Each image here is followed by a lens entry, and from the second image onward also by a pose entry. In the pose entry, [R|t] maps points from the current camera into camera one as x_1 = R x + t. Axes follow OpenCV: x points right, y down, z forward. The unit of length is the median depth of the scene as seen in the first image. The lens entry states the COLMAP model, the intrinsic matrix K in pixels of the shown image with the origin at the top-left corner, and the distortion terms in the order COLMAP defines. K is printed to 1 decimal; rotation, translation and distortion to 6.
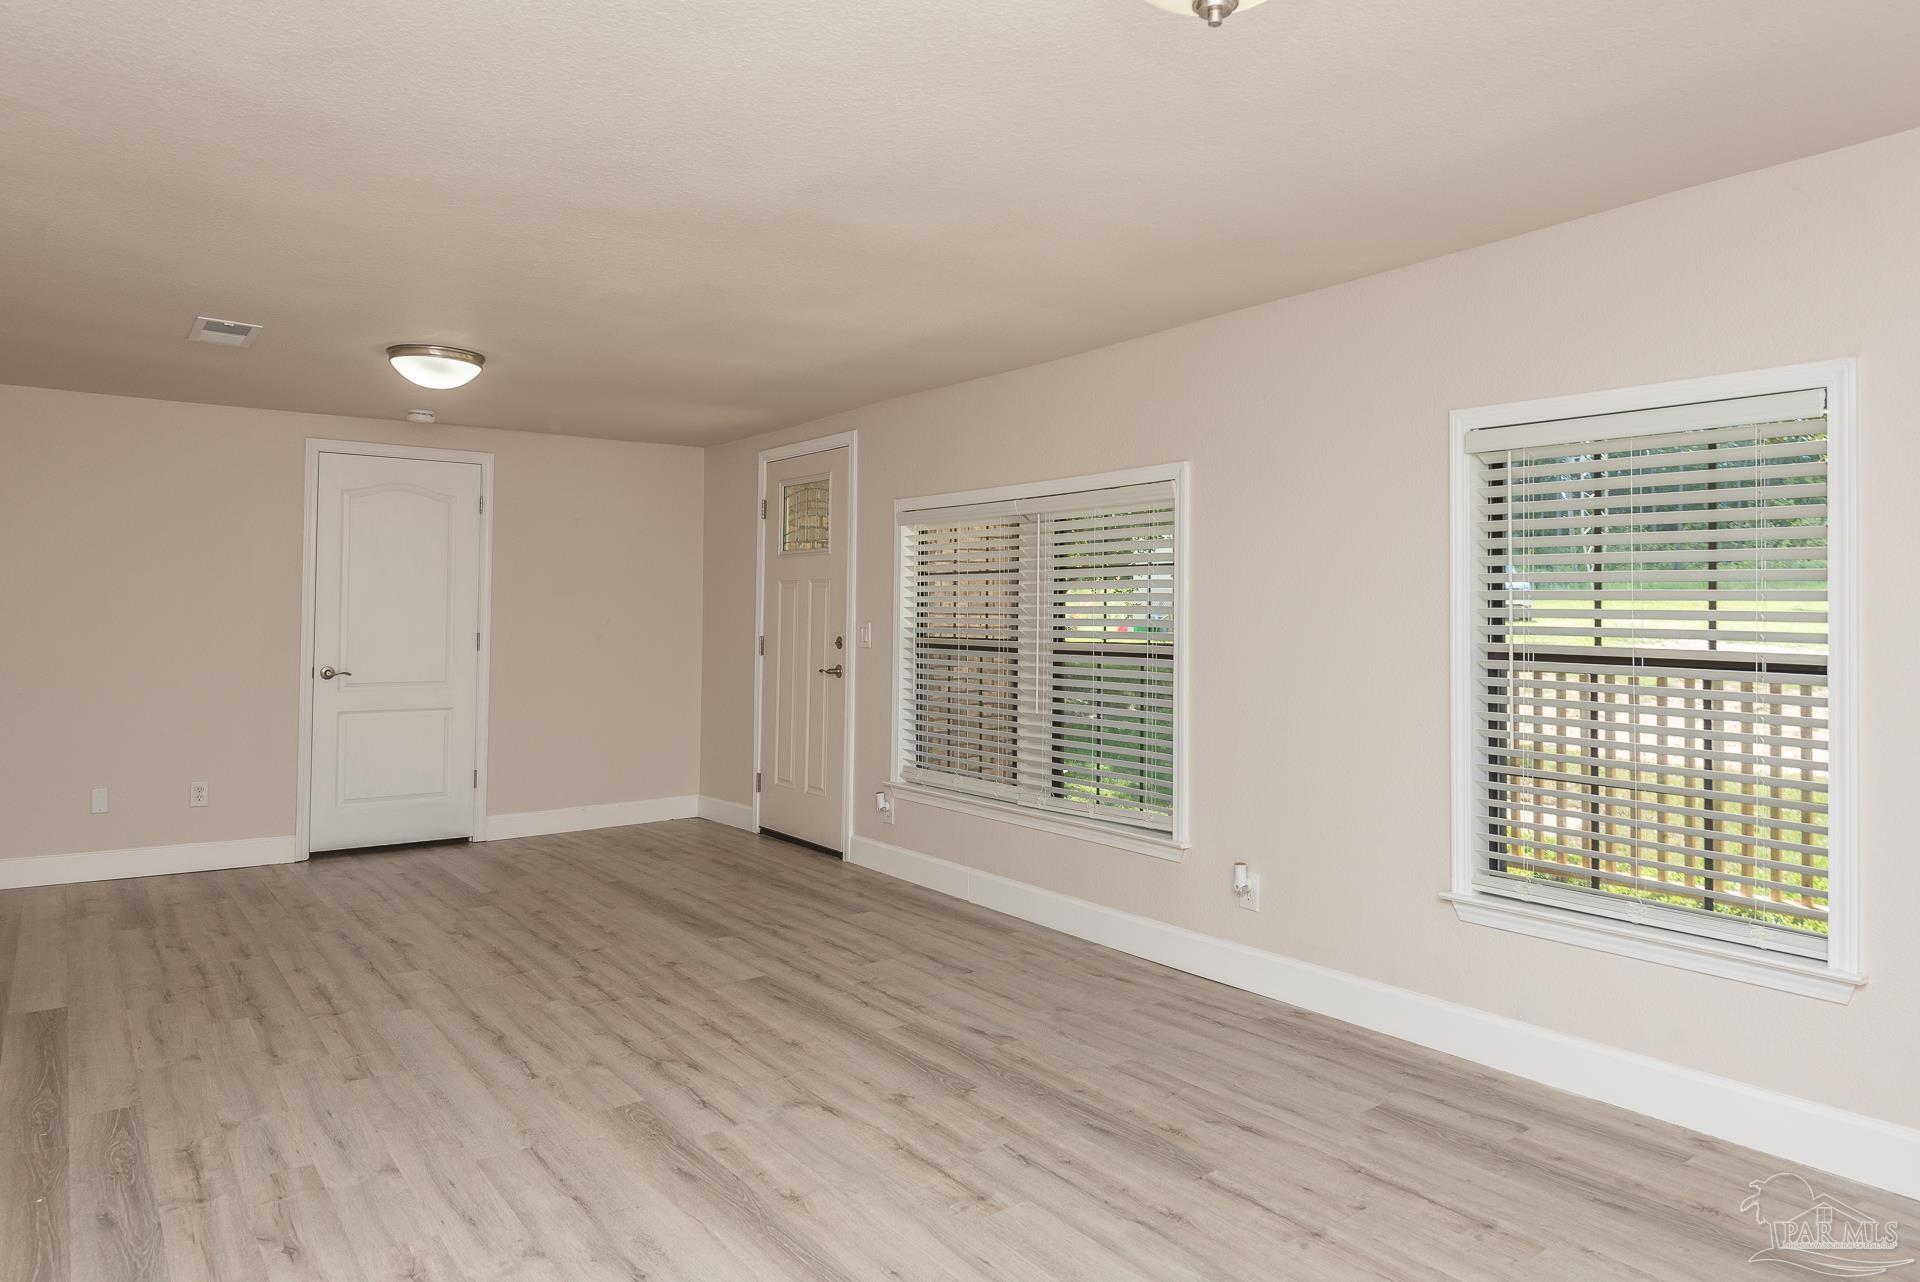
lens RADIAL K [[1189.0, 0, 969.1], [0, 1189.0, 621.5], [0, 0, 1]] dist [-0.001217, 0.002791]
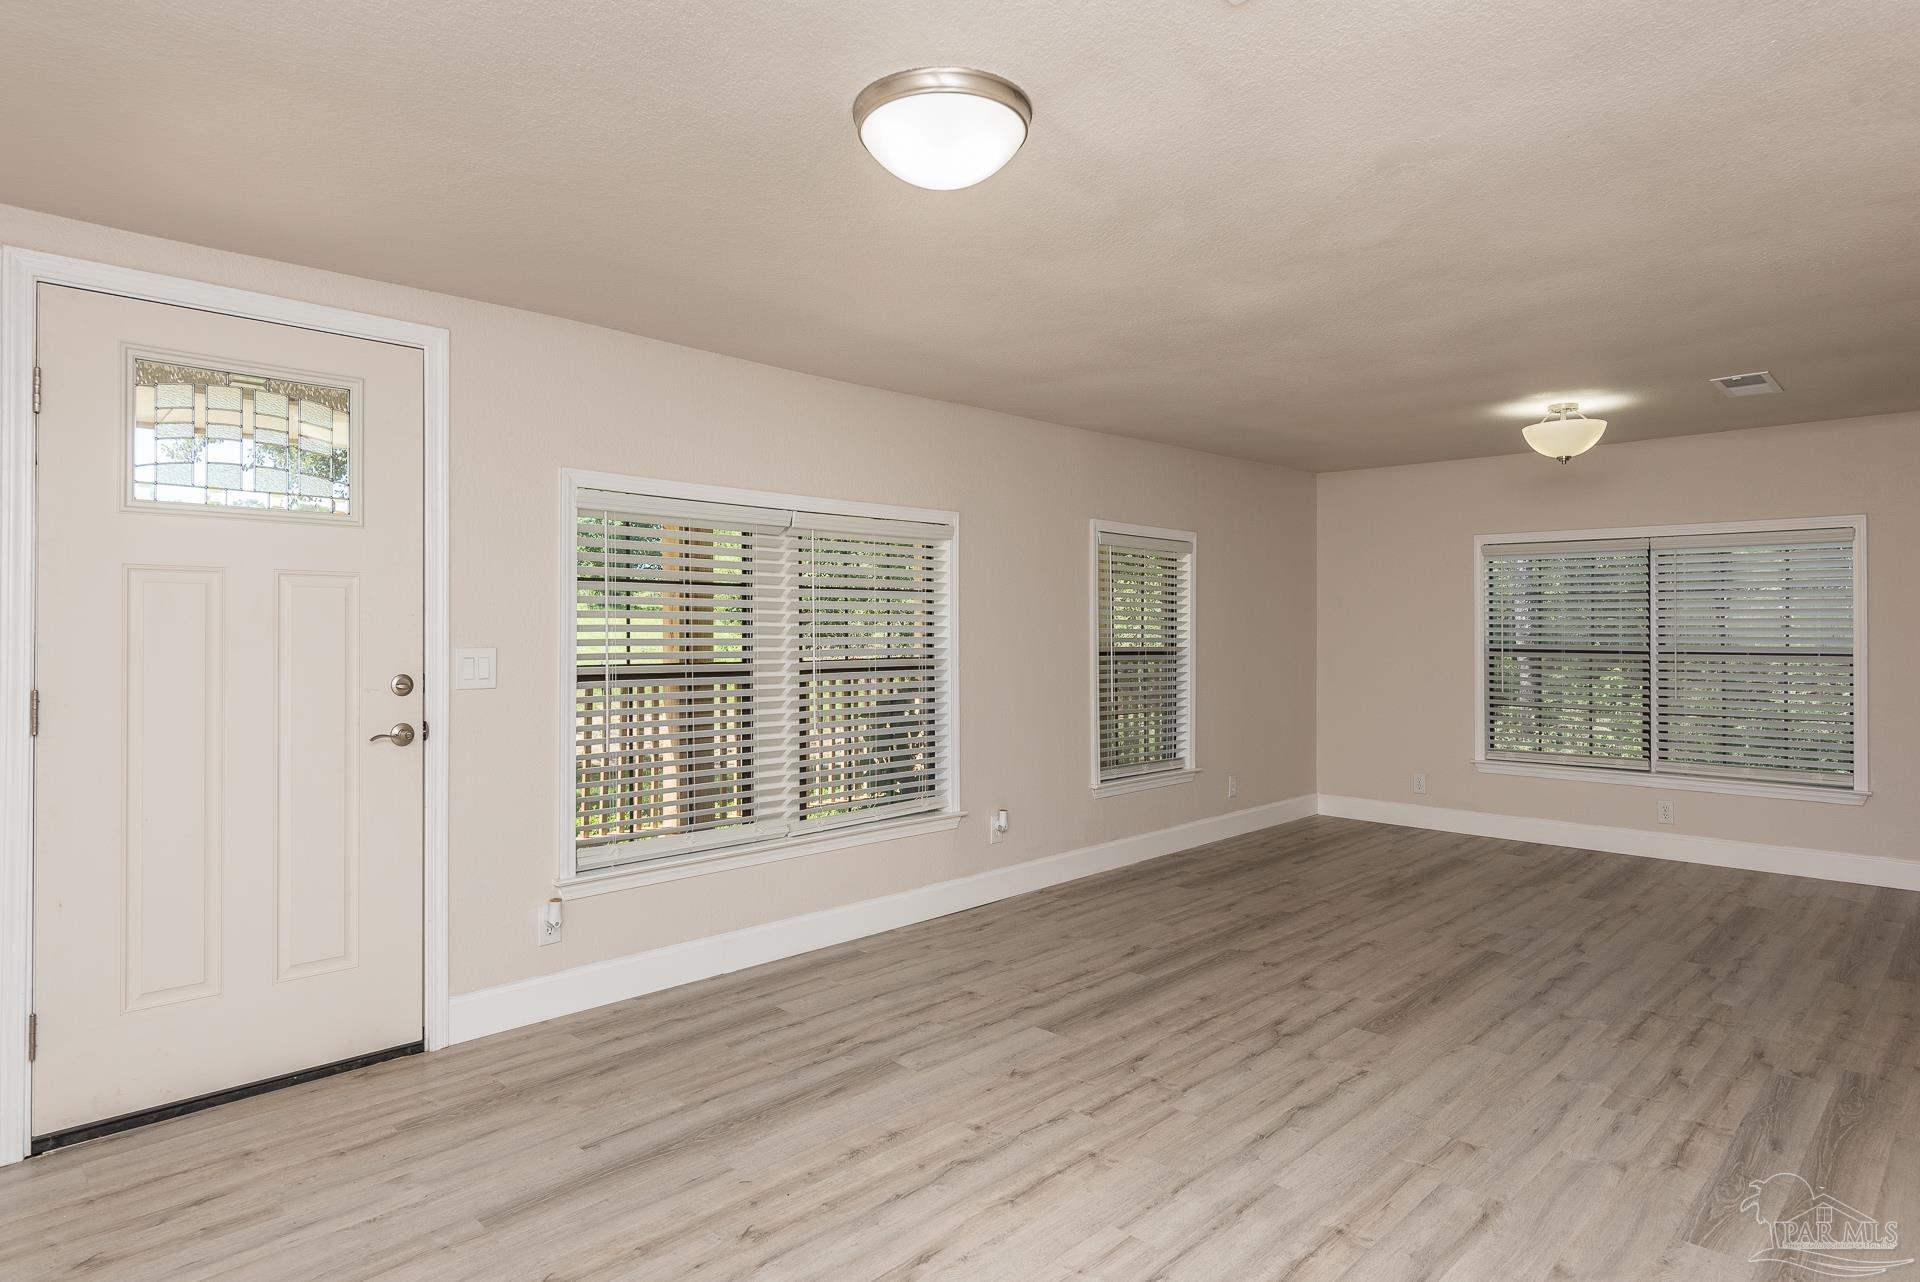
lens RADIAL K [[1178.5, 0, 960.0], [0, 1178.5, 641.0], [0, 0, 1]] dist [0.024263, -0.002594]
pose [[-0.183195, -0.014856, 0.982964, -1.302407], [0.003785, 0.999868, 0.015817, -0.020972], [-0.983069, 0.006619, -0.183114, 1.506387]]
